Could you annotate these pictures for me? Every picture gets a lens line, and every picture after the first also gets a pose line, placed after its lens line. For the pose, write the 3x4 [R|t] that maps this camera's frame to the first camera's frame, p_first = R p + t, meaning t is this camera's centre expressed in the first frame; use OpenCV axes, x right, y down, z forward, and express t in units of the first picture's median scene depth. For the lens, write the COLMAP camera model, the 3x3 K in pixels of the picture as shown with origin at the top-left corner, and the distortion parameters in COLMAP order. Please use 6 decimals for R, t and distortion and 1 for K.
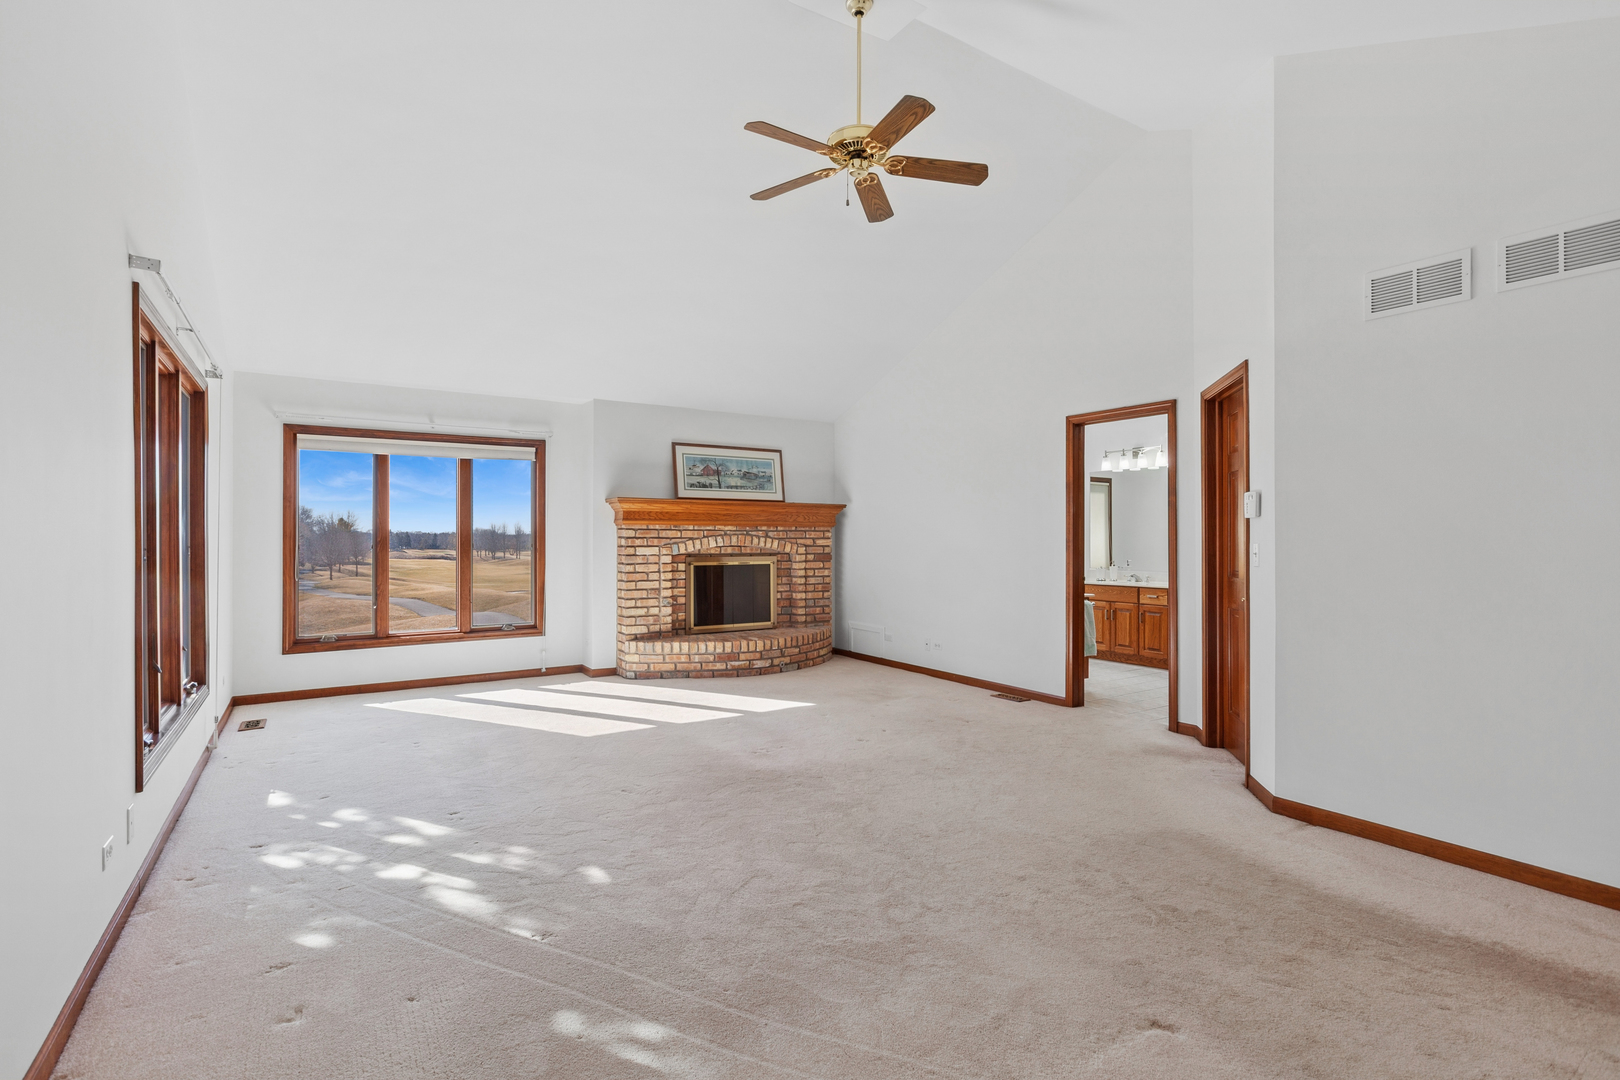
lens RADIAL K [[746.3, 0, 810.0], [0, 746.3, 540.0], [0, 0, 1]] dist [-0.010478, -0.000348]
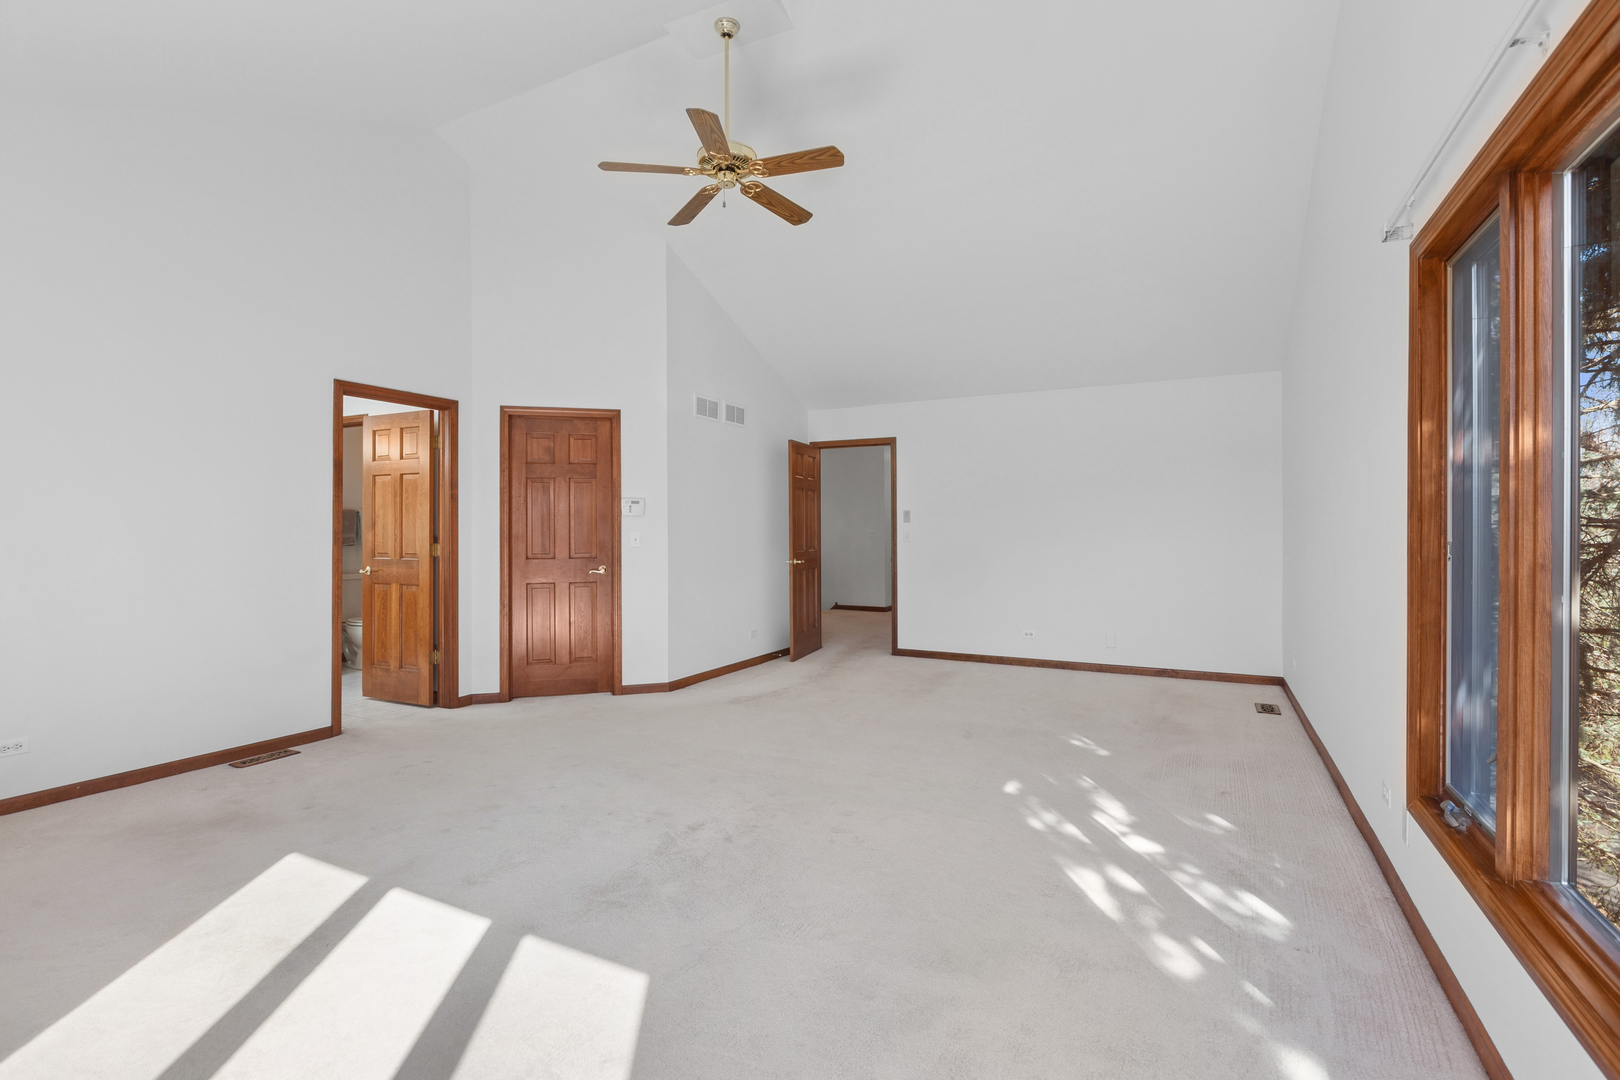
lens RADIAL K [[746.3, 0, 810.0], [0, 746.3, 540.0], [0, 0, 1]] dist [-0.010478, -0.000348]
pose [[-0.486143, -0.007077, 0.873851, -1.171228], [-0.000094, 0.999968, 0.008046, 0.008068], [-0.873879, 0.003829, -0.486128, 1.817511]]
